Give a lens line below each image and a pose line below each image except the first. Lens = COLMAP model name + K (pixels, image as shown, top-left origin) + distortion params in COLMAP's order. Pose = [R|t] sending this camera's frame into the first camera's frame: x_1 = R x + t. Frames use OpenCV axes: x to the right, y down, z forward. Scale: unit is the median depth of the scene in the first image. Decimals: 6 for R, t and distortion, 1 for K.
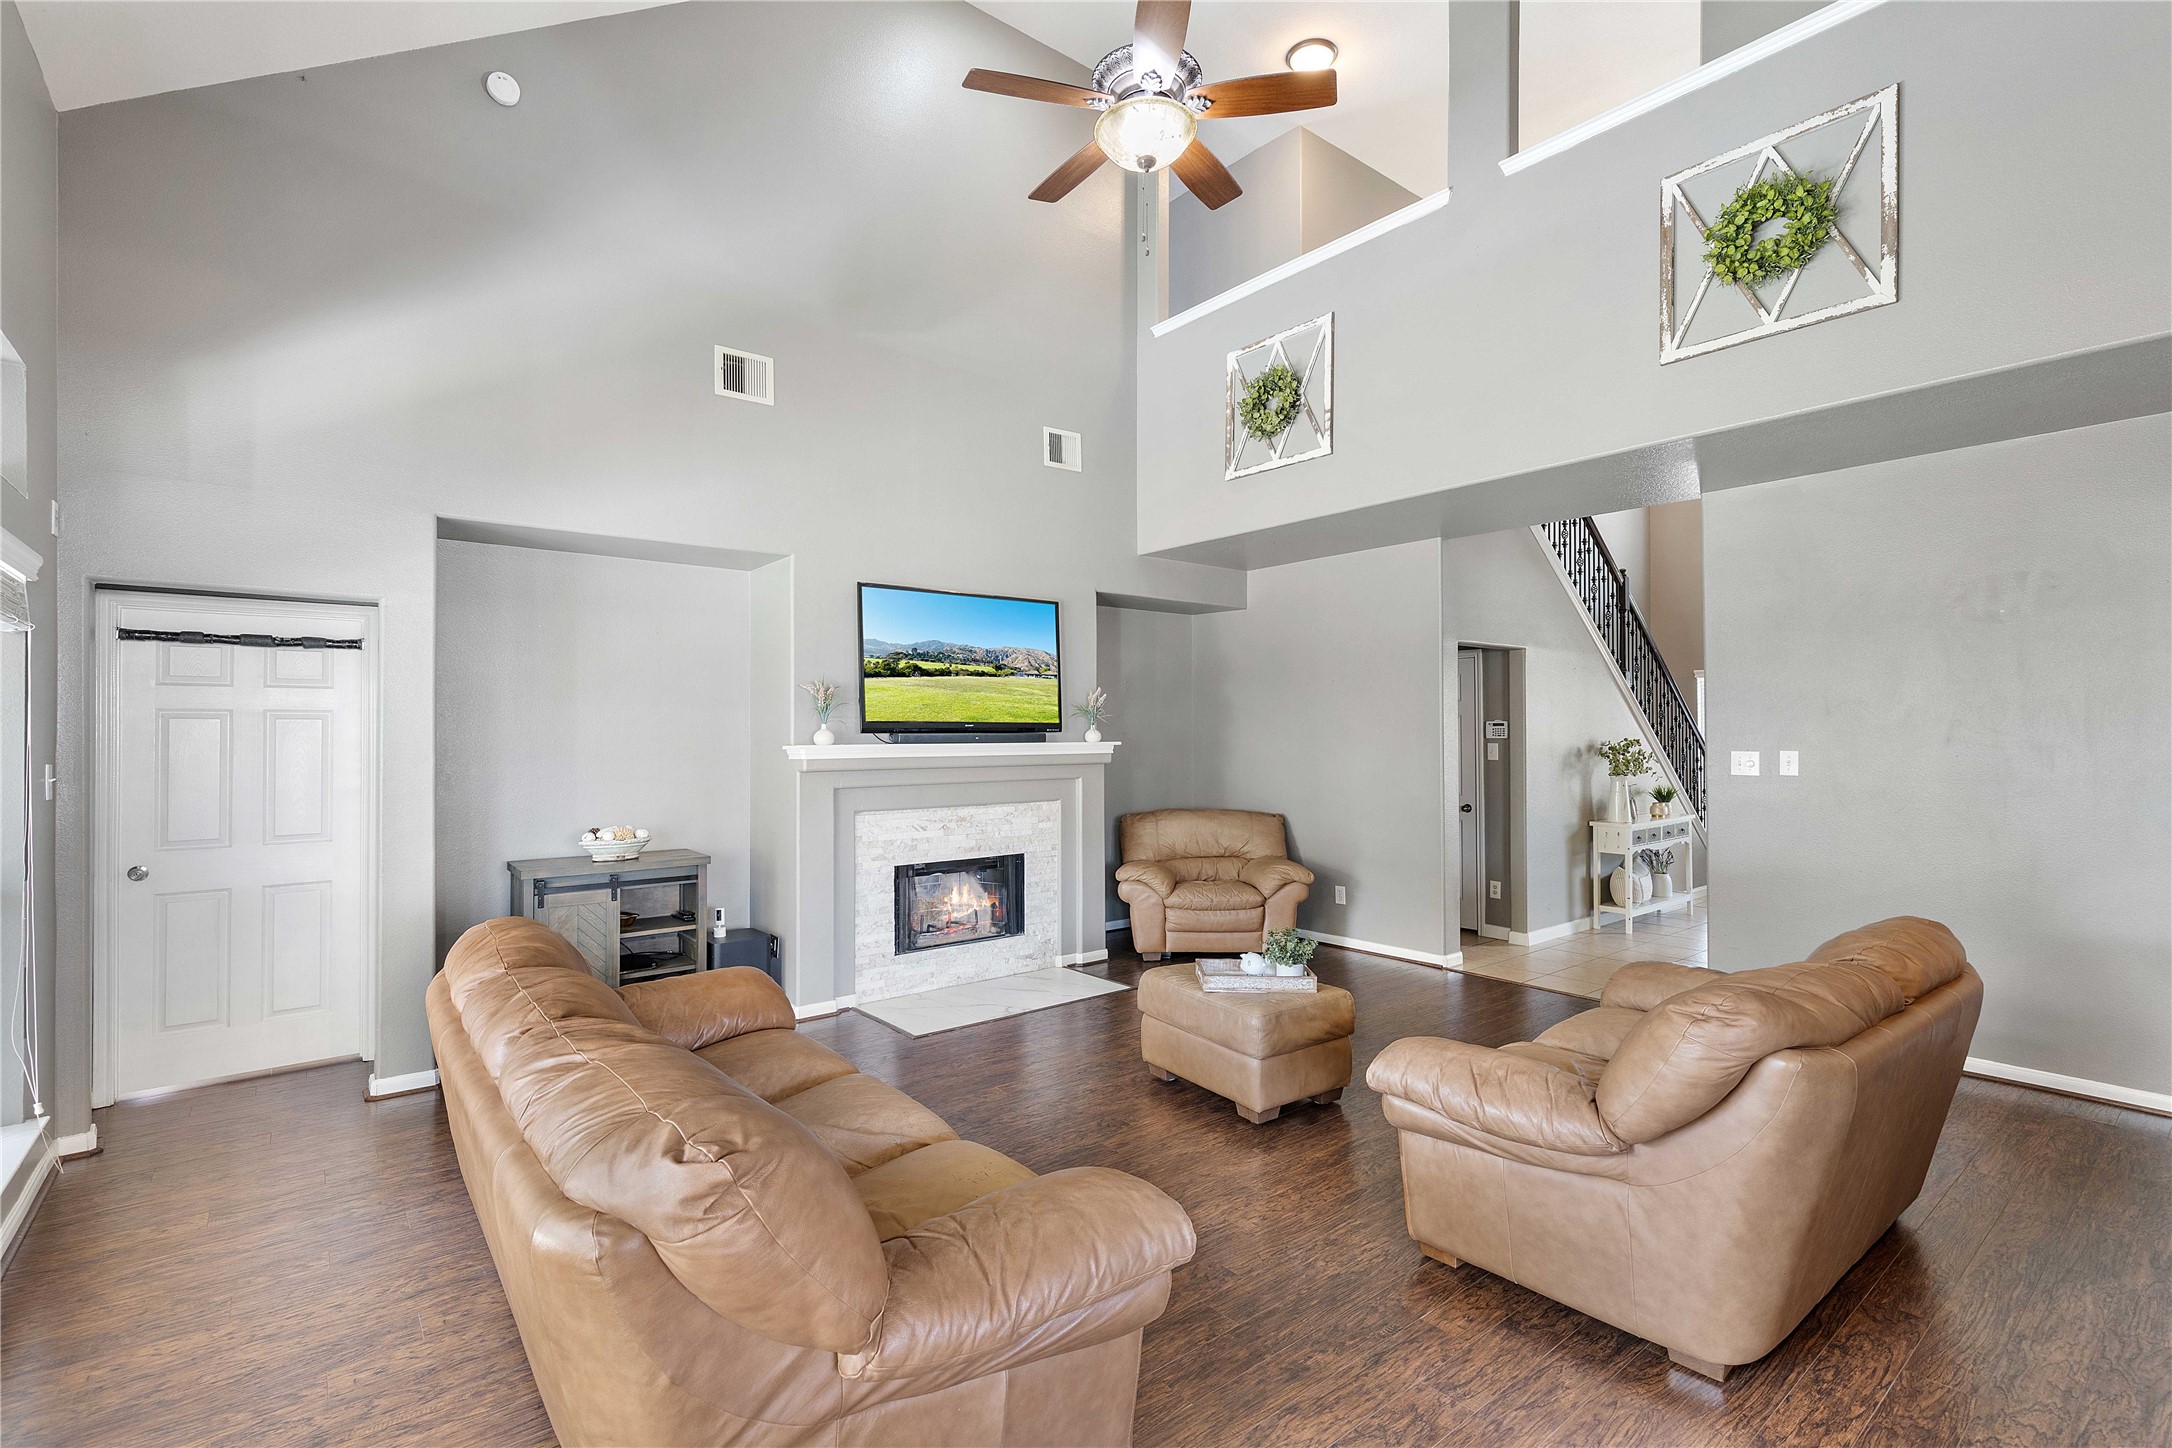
lens RADIAL K [[991.5, 0, 1079.5], [0, 991.5, 720.4], [0, 0, 1]] dist [0.013467, -0.000055]
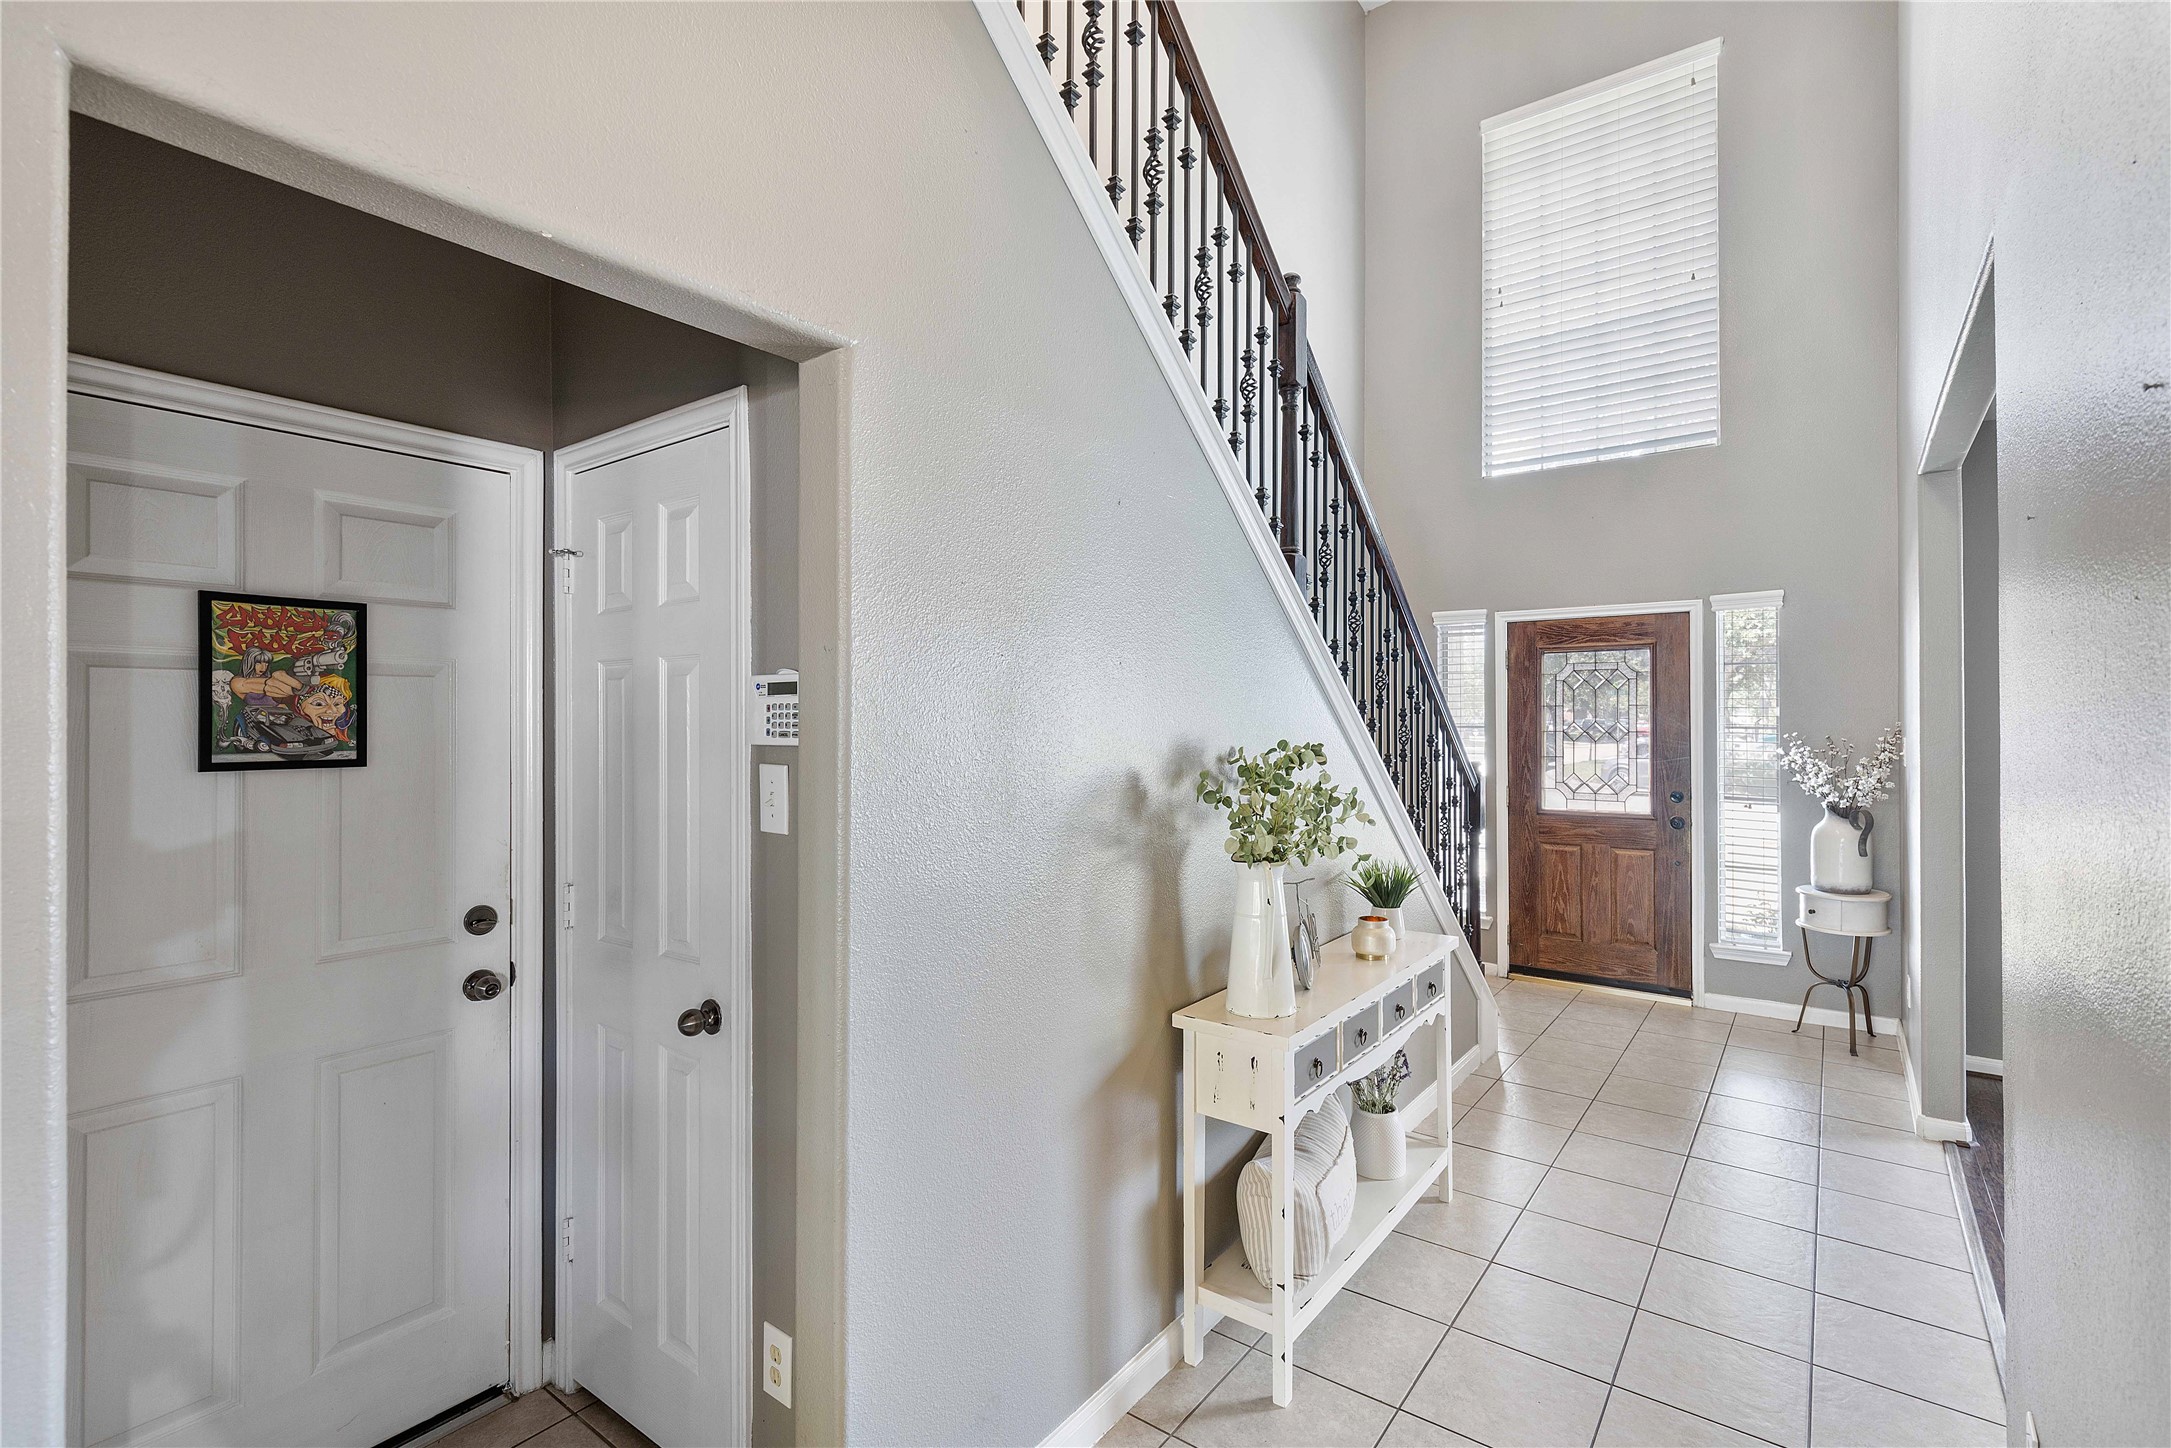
lens RADIAL K [[991.0, 0, 1090.7], [0, 991.0, 725.2], [0, 0, 1]] dist [0.013467, -0.000055]
pose [[0.969082, 0.002256, 0.246730, 0.407846], [-0.004880, 0.999938, 0.010027, 0.009901], [-0.246692, -0.010921, 0.969032, 0.702906]]
